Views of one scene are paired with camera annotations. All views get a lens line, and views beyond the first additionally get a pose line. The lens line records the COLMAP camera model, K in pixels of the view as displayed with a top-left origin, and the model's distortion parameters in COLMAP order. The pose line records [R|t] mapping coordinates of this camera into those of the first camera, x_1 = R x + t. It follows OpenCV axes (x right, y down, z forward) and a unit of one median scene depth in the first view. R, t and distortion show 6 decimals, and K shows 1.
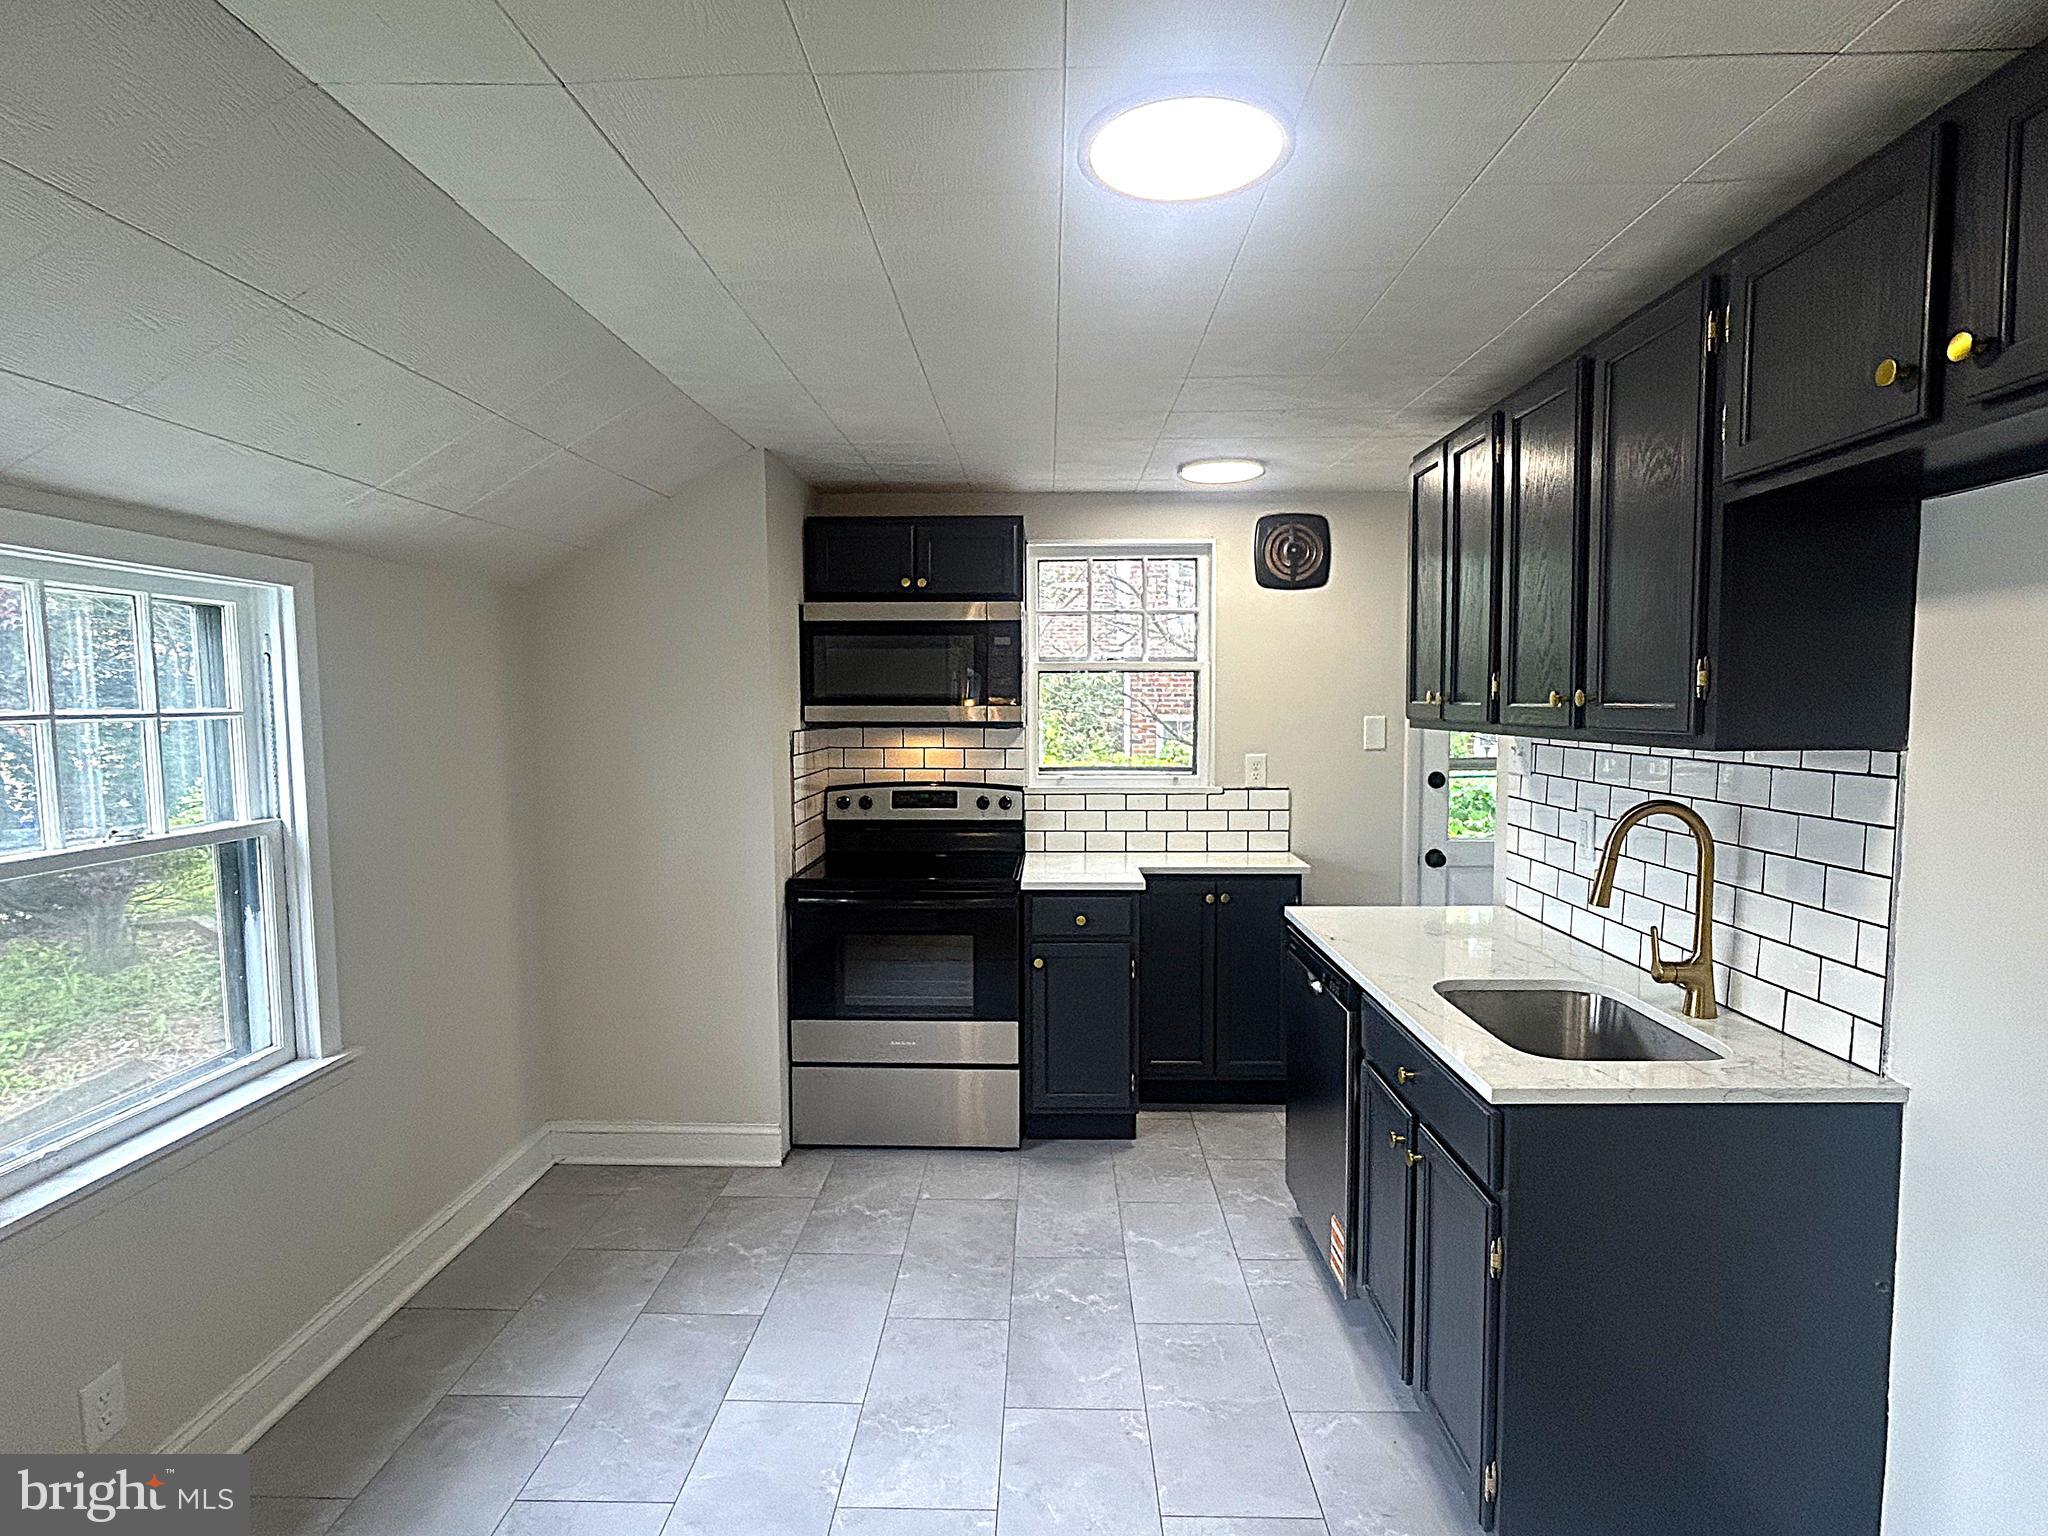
lens RADIAL K [[1048.3, 0, 1027.4], [0, 1048.3, 769.6], [0, 0, 1]] dist [-0.002549, 0.002300]
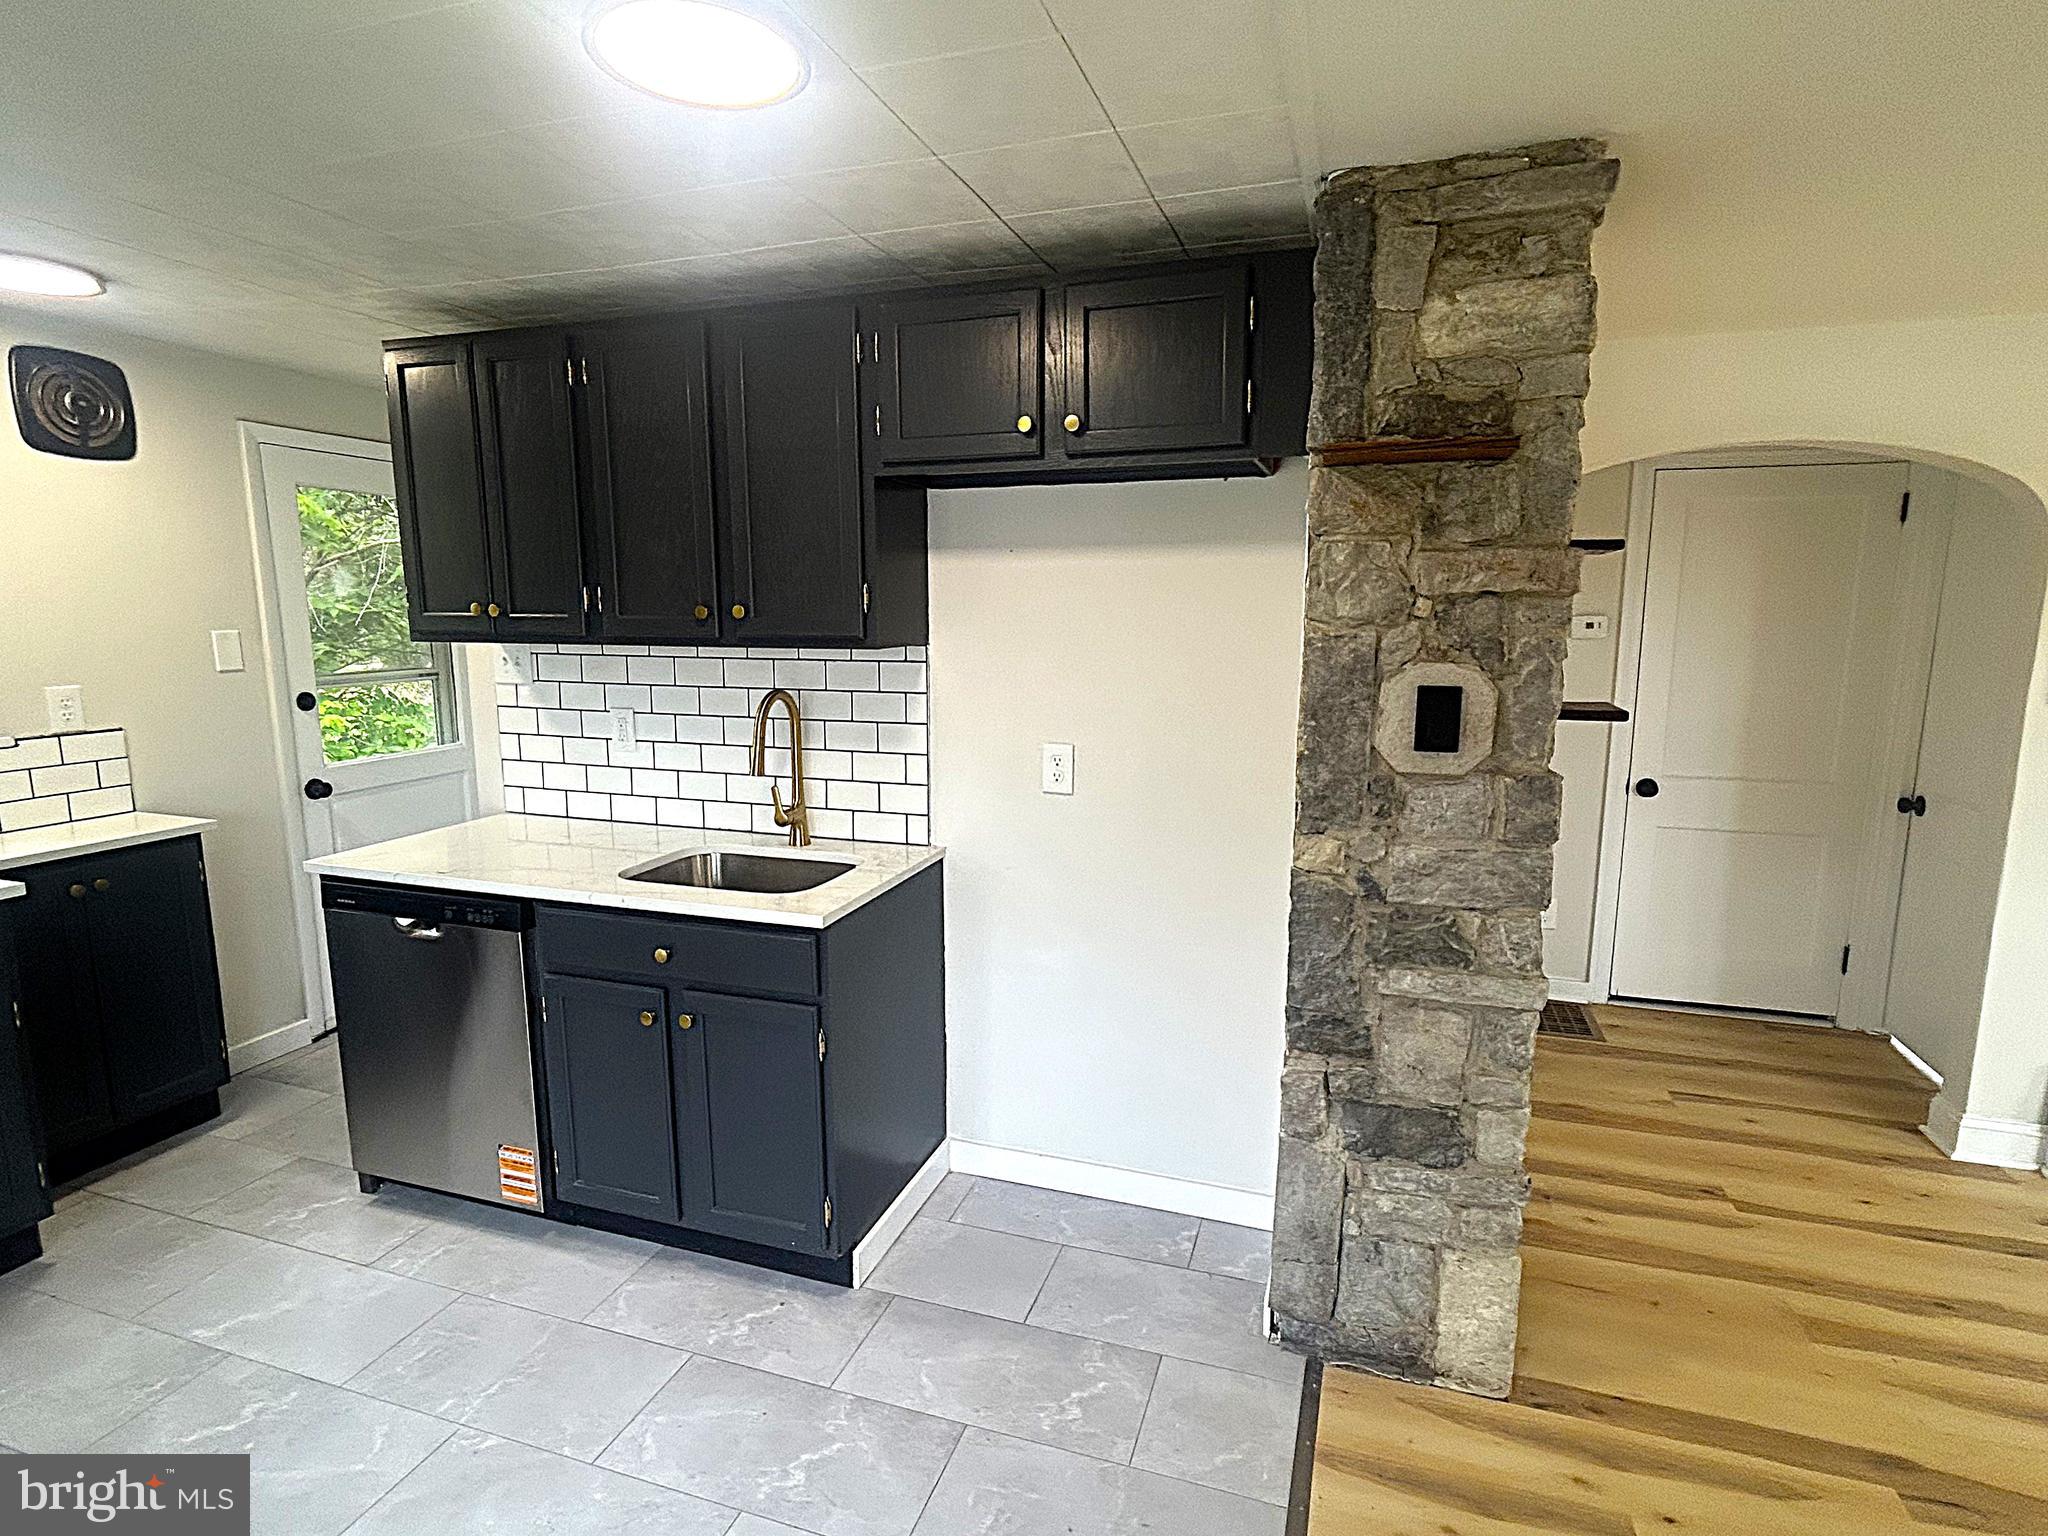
lens RADIAL K [[1048.3, 0, 1033.1], [0, 1048.3, 773.1], [0, 0, 1]] dist [-0.002549, 0.002300]
pose [[0.290482, -0.145276, 0.945788, -0.326656], [0.060208, 0.989224, 0.133456, -0.013575], [-0.954985, 0.018178, 0.296098, 0.175466]]
